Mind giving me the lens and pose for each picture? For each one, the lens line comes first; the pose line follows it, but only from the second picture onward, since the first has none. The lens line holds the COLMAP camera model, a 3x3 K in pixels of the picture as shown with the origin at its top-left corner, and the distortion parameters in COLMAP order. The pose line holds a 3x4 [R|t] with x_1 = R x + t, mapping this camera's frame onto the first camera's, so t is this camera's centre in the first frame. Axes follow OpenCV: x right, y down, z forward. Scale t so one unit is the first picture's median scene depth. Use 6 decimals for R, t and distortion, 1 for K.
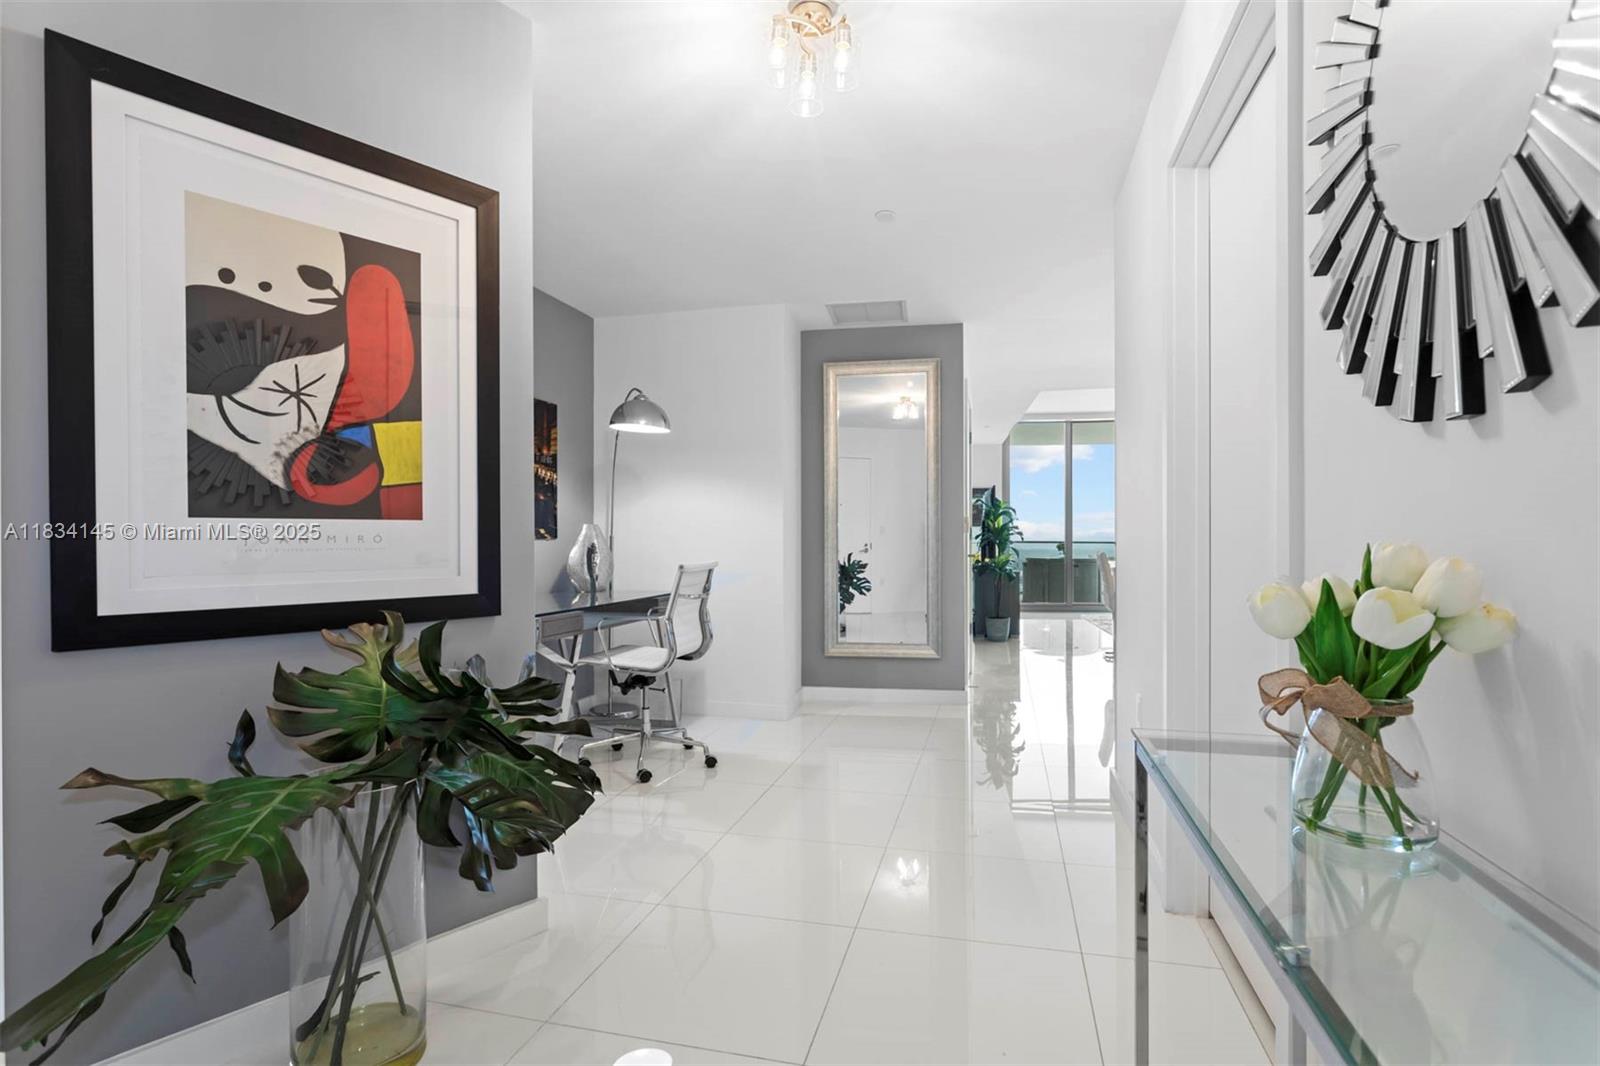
lens RADIAL K [[783.1, 0, 807.1], [0, 783.1, 540.8], [0, 0, 1]] dist [-0.013092, 0.007466]
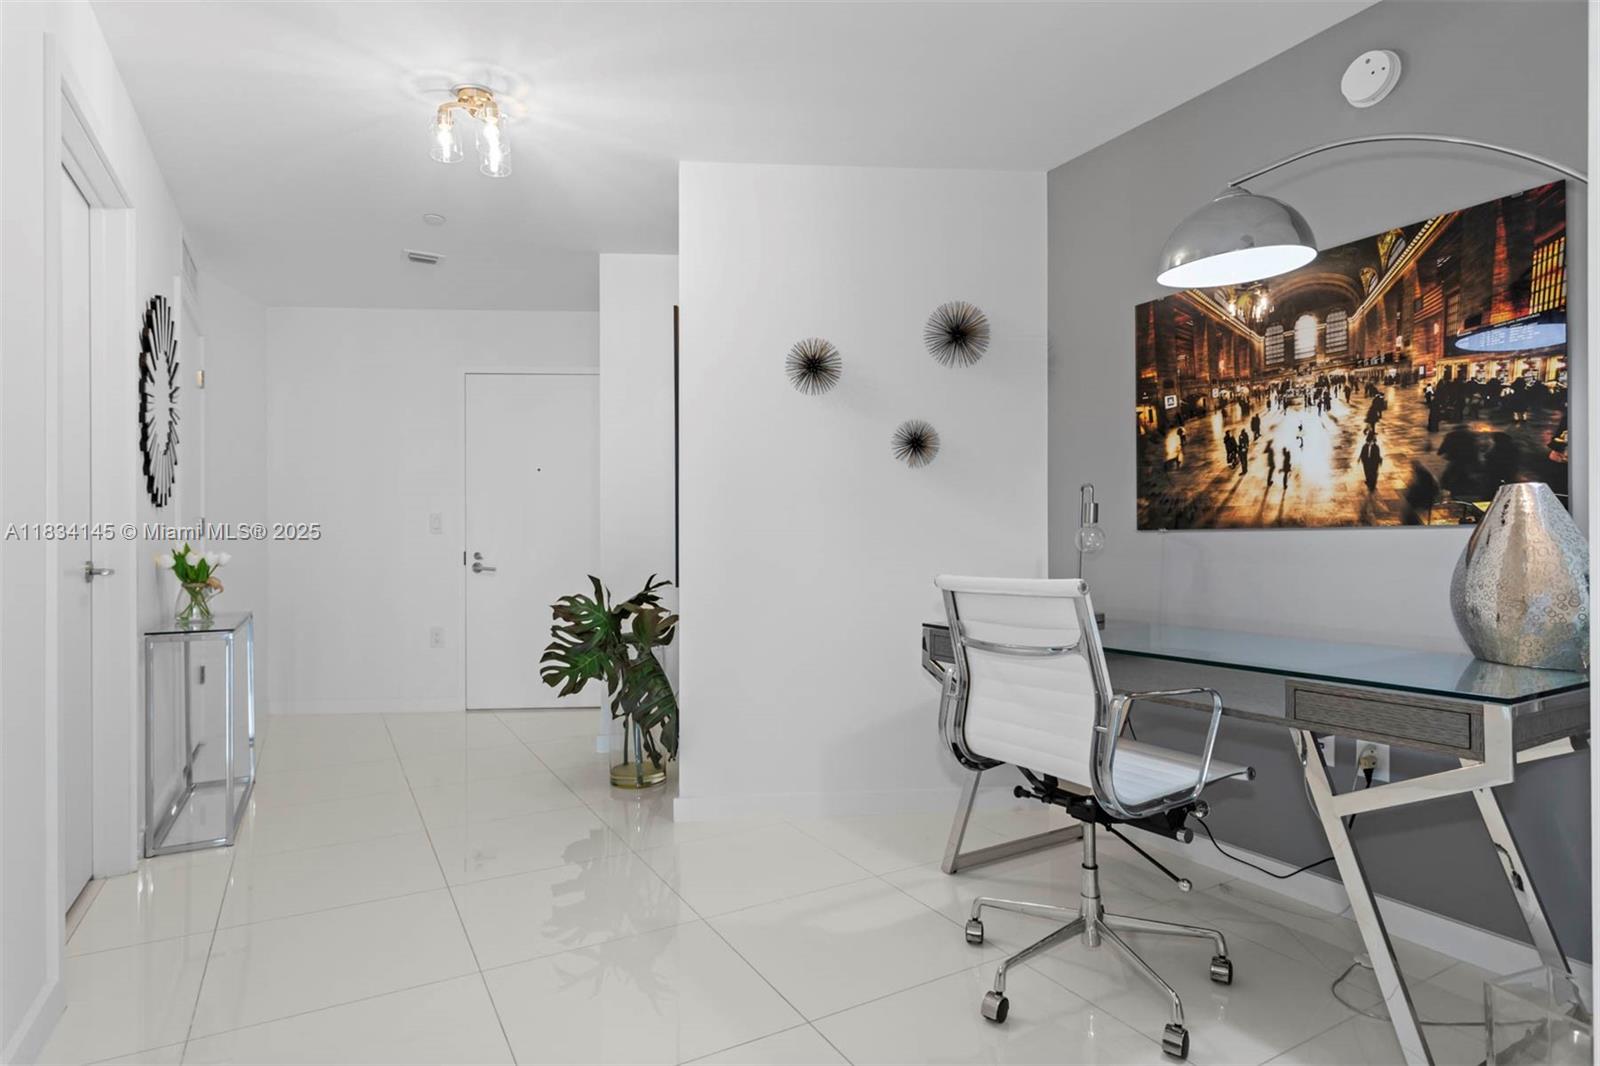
lens RADIAL K [[823.7, 0, 785.6], [0, 823.7, 542.1], [0, 0, 1]] dist [-0.004819, 0.002708]
pose [[-0.723781, 0.008430, -0.689978, 0.214992], [0.007896, 0.999961, 0.003934, 0.002029], [0.689984, -0.002601, -0.723820, 0.900623]]
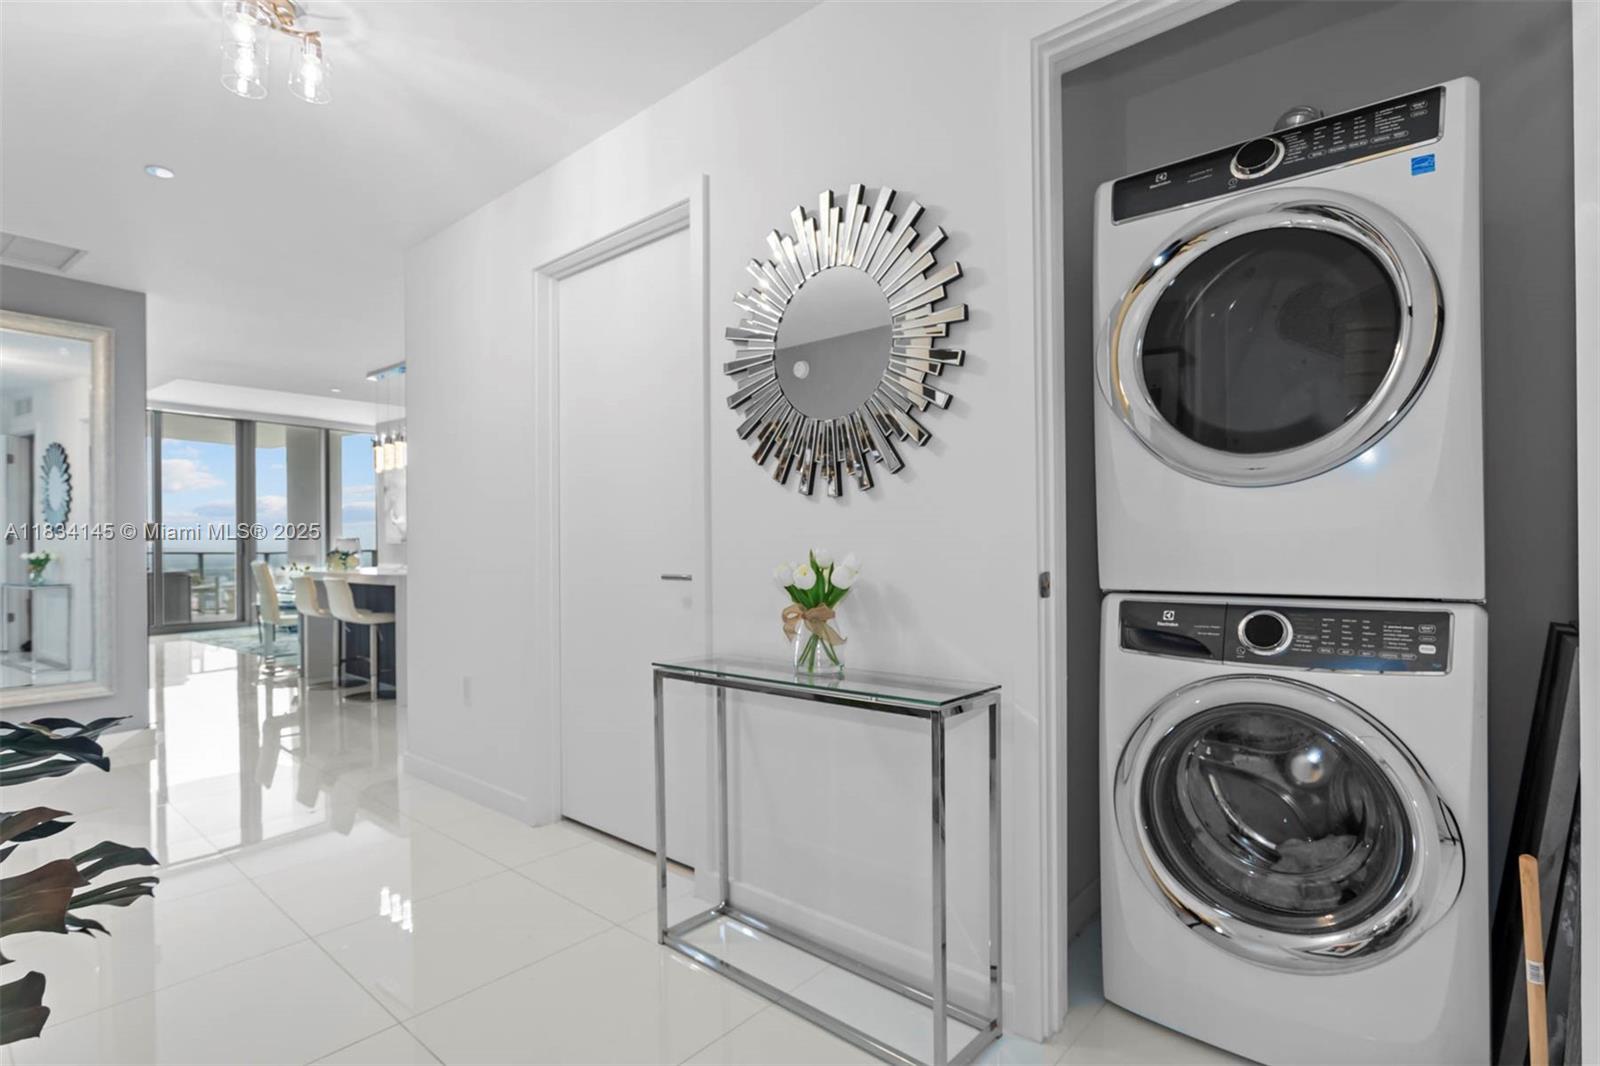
lens RADIAL K [[783.1, 0, 797.1], [0, 783.1, 537.0], [0, 0, 1]] dist [-0.013092, 0.007466]
pose [[0.454746, 0.008925, 0.890576, -0.233881], [0.006851, 0.999885, -0.013519, 0.000555], [-0.890595, 0.012249, 0.454633, -0.004175]]
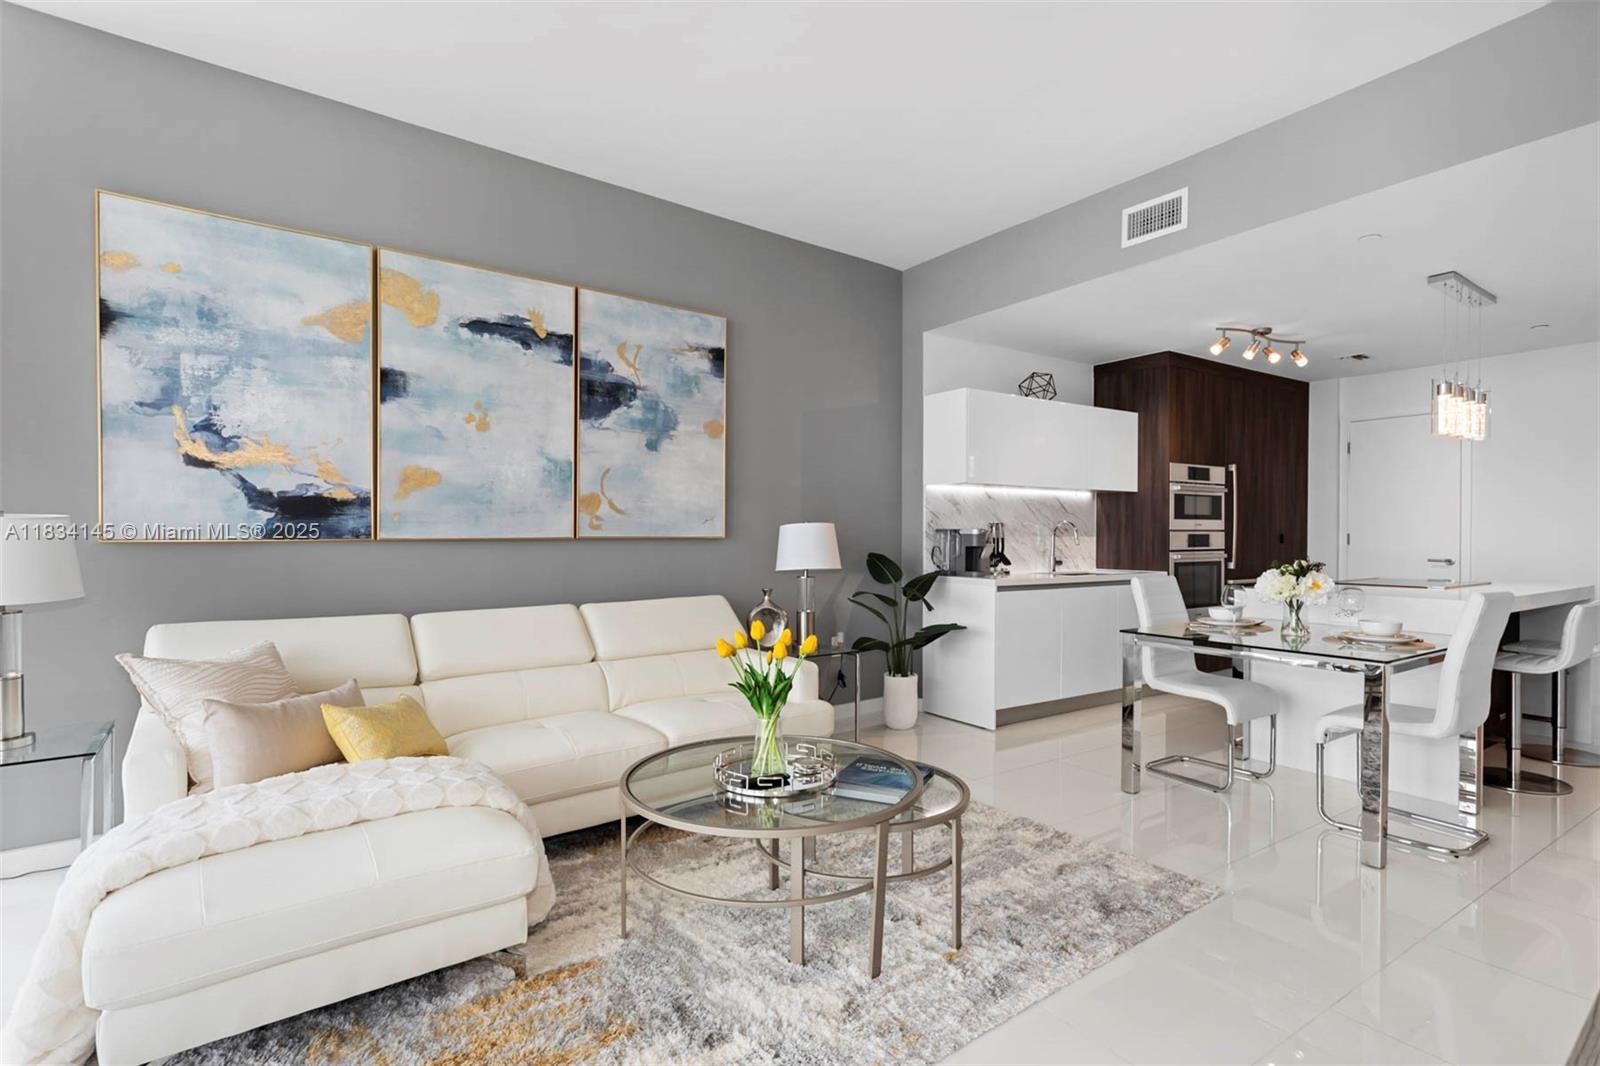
lens RADIAL K [[783.1, 0, 799.2], [0, 783.1, 539.2], [0, 0, 1]] dist [-0.013092, 0.007466]
pose [[-0.735482, 0.000634, 0.677544, 0.494159], [0.002691, 0.999994, 0.001985, -0.020144], [-0.677539, 0.003283, -0.735479, 2.080197]]
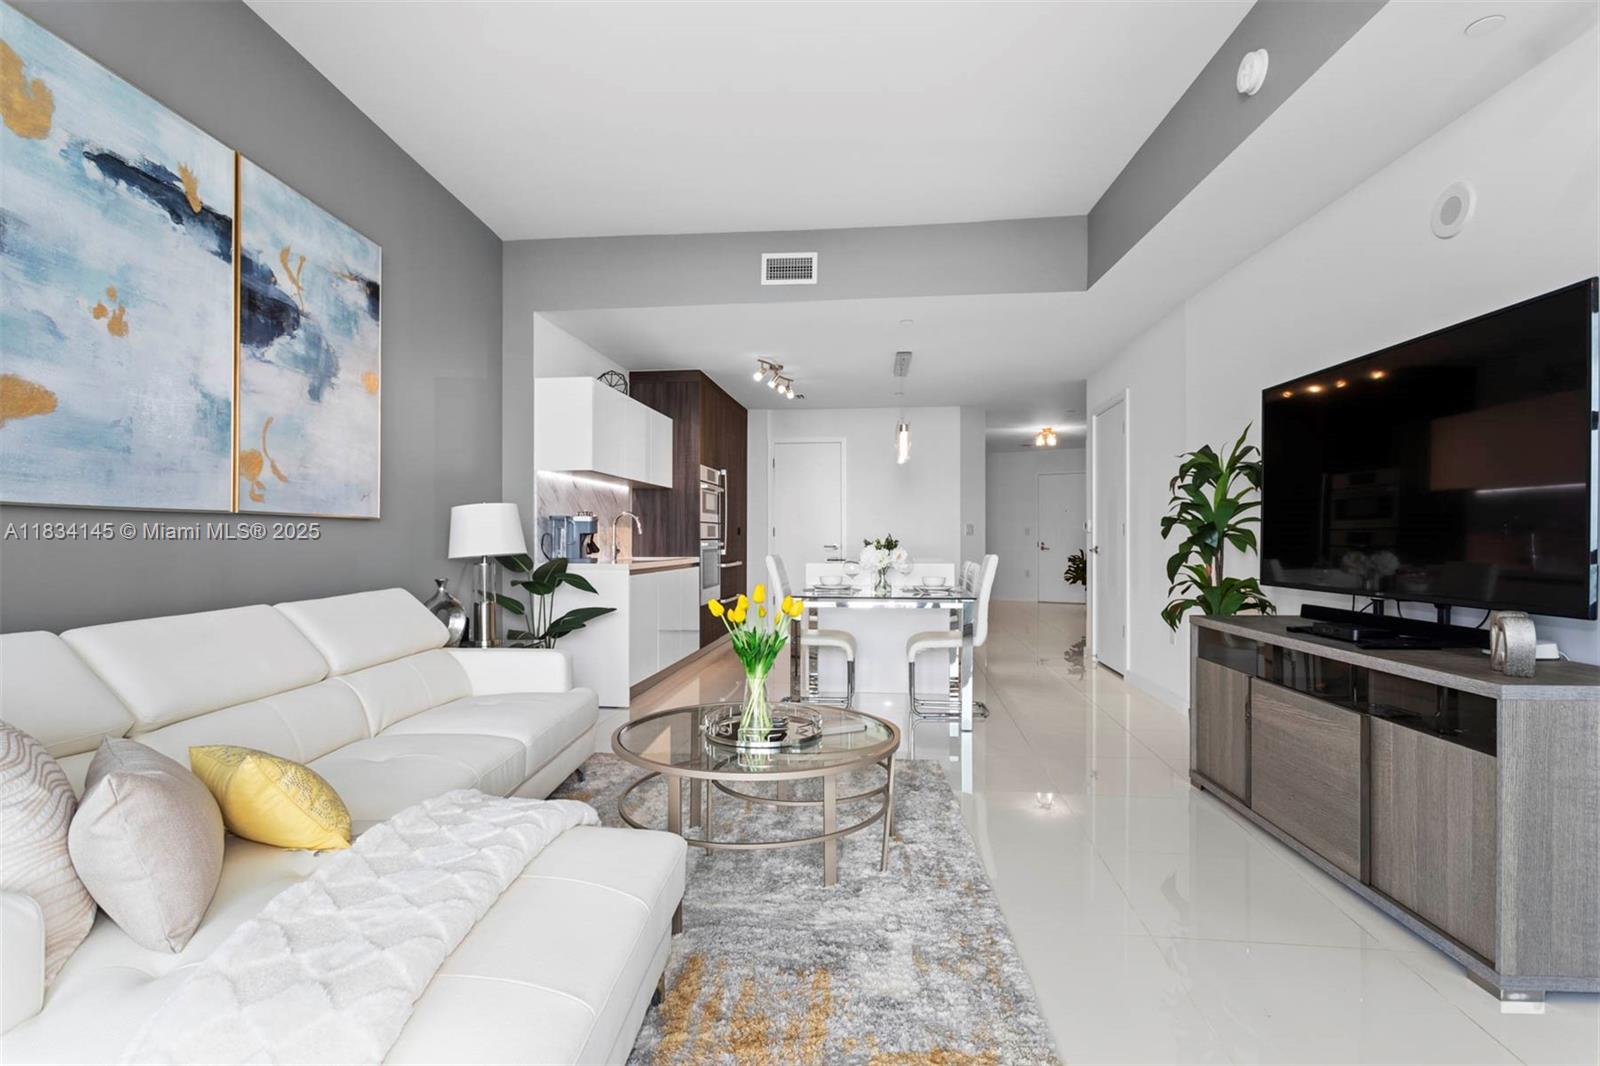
lens RADIAL K [[783.1, 0, 794.4], [0, 783.1, 544.7], [0, 0, 1]] dist [-0.013092, 0.007466]
pose [[-0.993302, 0.007377, -0.115308, 0.834416], [0.006551, 0.999950, 0.007543, -0.000905], [0.115358, 0.006737, -0.993301, 2.227728]]
